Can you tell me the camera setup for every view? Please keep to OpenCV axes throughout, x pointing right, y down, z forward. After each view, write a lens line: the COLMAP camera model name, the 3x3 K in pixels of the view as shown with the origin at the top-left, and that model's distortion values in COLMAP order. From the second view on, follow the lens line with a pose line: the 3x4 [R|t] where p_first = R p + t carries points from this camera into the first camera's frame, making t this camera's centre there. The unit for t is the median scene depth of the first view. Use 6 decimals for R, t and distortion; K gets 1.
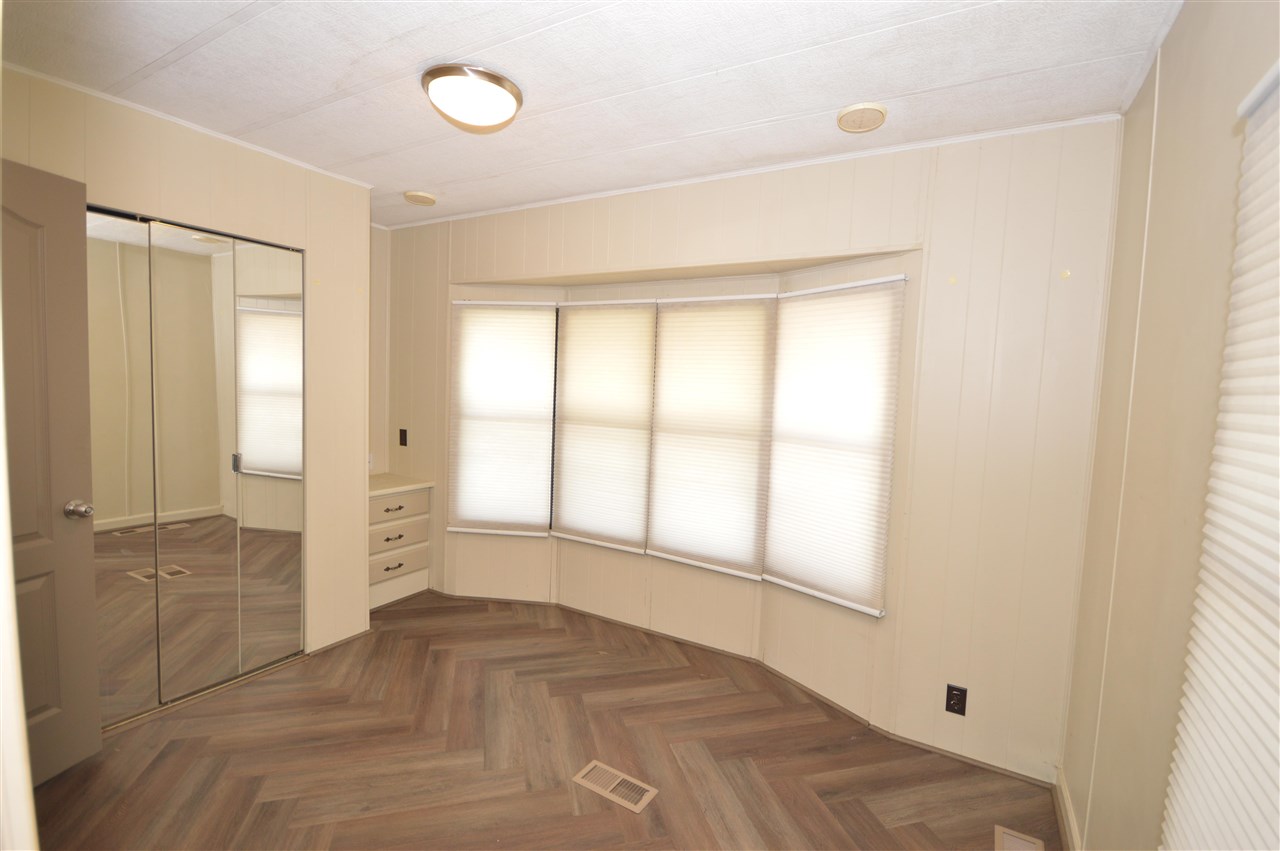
lens RADIAL K [[570.1, 0, 639.6], [0, 570.1, 424.1], [0, 0, 1]] dist [0.007484, -0.009689]
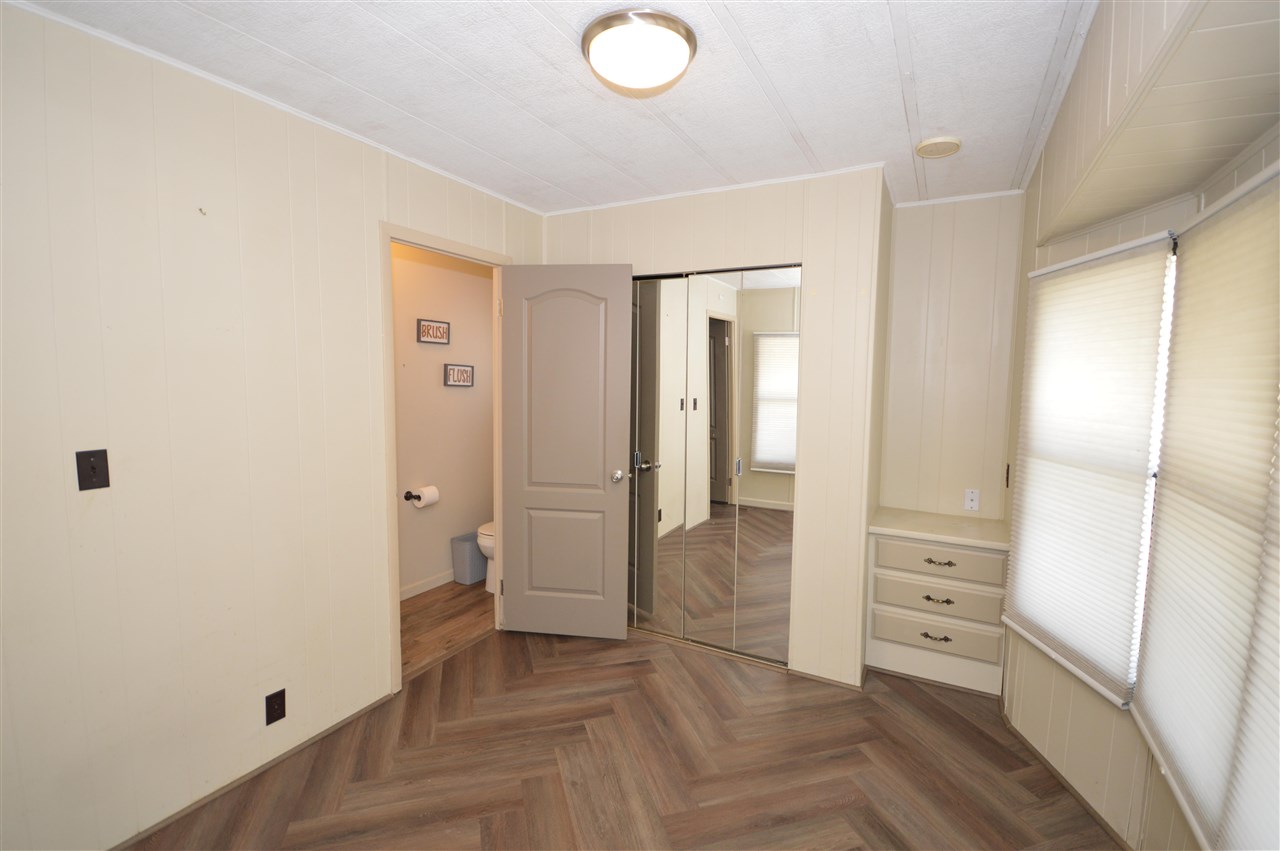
lens RADIAL K [[570.1, 0, 644.6], [0, 570.1, 422.0], [0, 0, 1]] dist [0.007484, -0.009689]
pose [[0.035535, 0.046066, -0.998306, 0.410743], [-0.083166, 0.995608, 0.042981, -0.051689], [0.995902, 0.081498, 0.039210, 0.727118]]
